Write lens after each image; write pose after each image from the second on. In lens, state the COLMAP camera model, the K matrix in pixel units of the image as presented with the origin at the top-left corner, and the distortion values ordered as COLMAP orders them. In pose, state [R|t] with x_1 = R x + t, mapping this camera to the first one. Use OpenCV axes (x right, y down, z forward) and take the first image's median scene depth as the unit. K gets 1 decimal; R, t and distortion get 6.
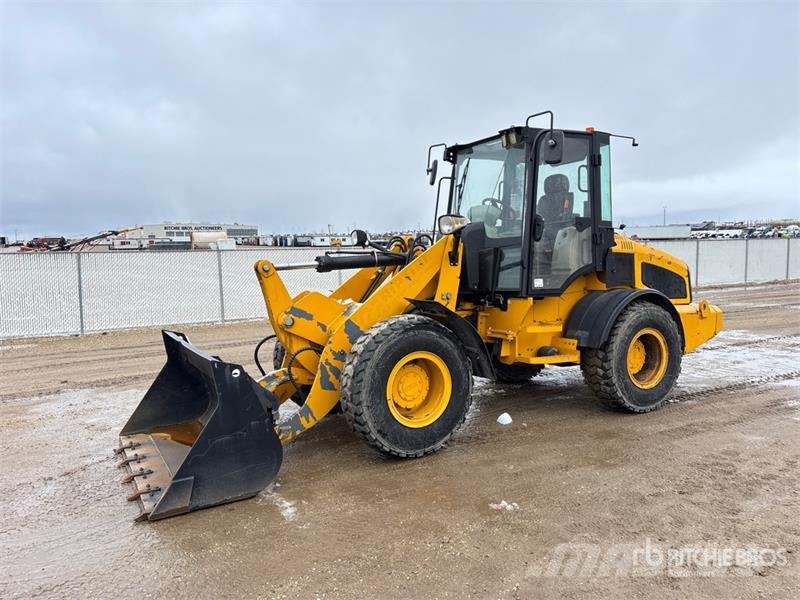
lens RADIAL K [[605.4, 0, 399.6], [0, 605.4, 305.2], [0, 0, 1]] dist [0.044338, -0.041338]
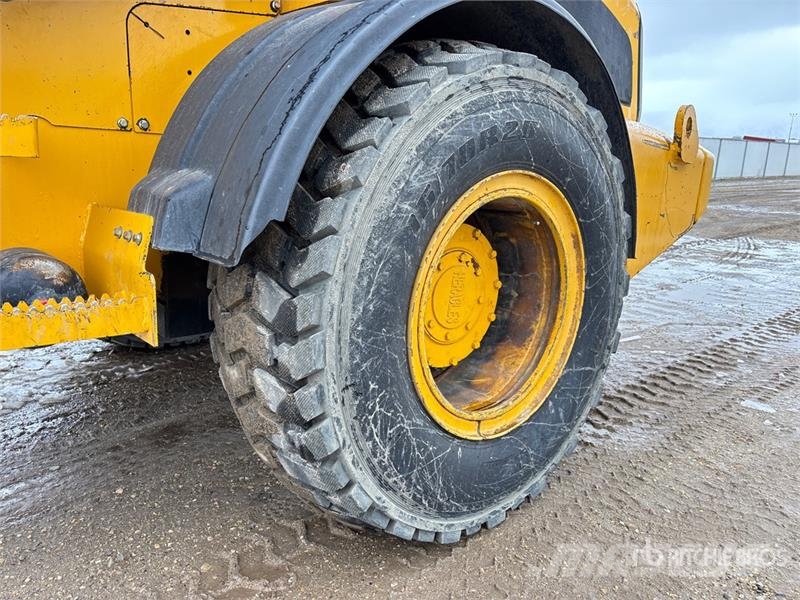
lens RADIAL K [[605.4, 0, 379.6], [0, 605.4, 301.5], [0, 0, 1]] dist [0.044338, -0.041338]
pose [[0.983052, -0.001302, 0.183321, 0.333462], [-0.026132, 0.988769, 0.147151, 0.055070], [-0.181454, -0.149448, 0.971977, 0.825846]]
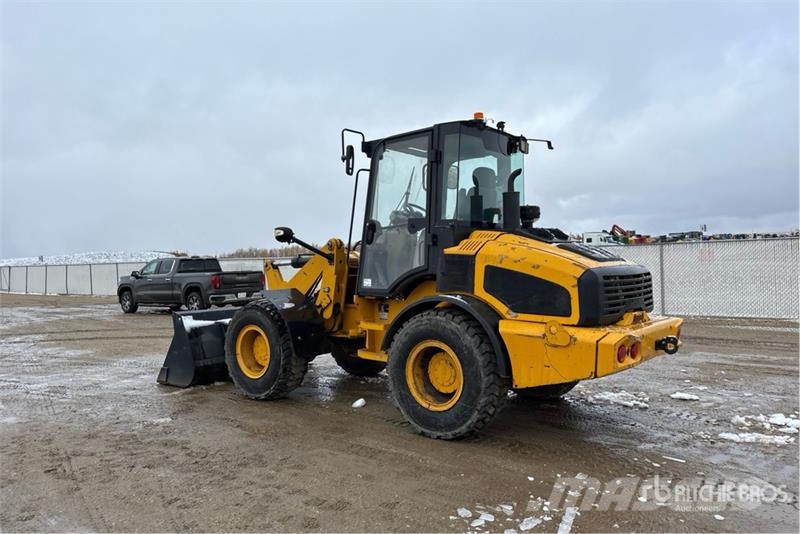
lens RADIAL K [[604.4, 0, 415.3], [0, 604.4, 267.1], [0, 0, 1]] dist [0.035990, -0.029182]
pose [[0.381595, 0.022572, -0.924054, 1.249123], [-0.062623, 0.998036, -0.001482, -0.067873], [0.922206, 0.058432, 0.382260, 0.665015]]
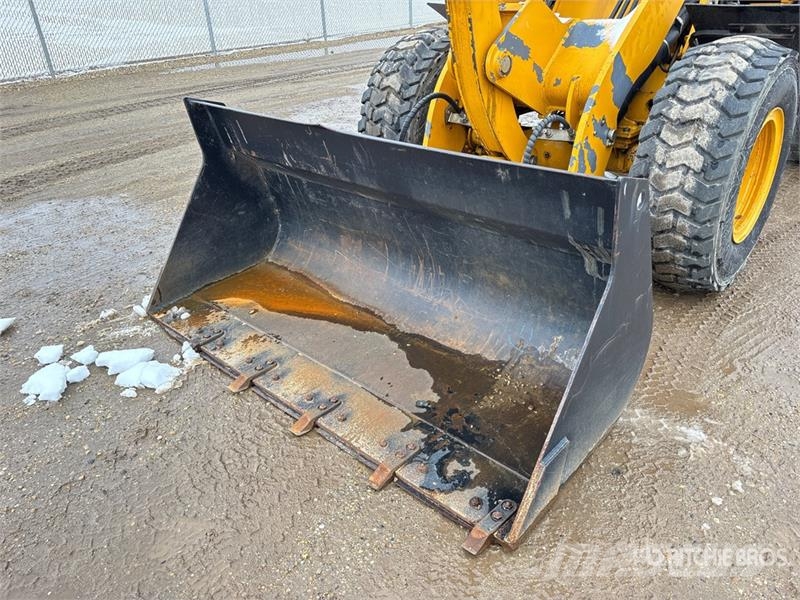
lens RADIAL K [[605.4, 0, 401.6], [0, 605.4, 304.0], [0, 0, 1]] dist [0.044338, -0.041338]
pose [[0.947254, -0.158133, 0.278754, -0.388654], [0.034939, 0.915562, 0.400656, 0.003267], [-0.318573, -0.369783, 0.872795, 0.466077]]
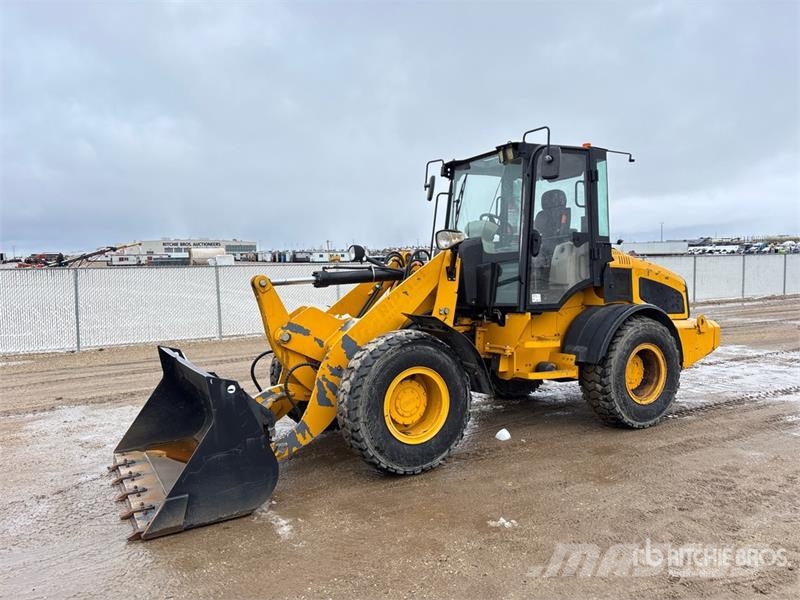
lens RADIAL K [[605.4, 0, 401.8], [0, 605.4, 310.2], [0, 0, 1]] dist [0.044338, -0.041338]
pose [[0.999983, -0.001219, 0.005744, 0.001898], [0.001320, 0.999842, -0.017725, 0.000749], [-0.005721, 0.017732, 0.999826, 0.004011]]
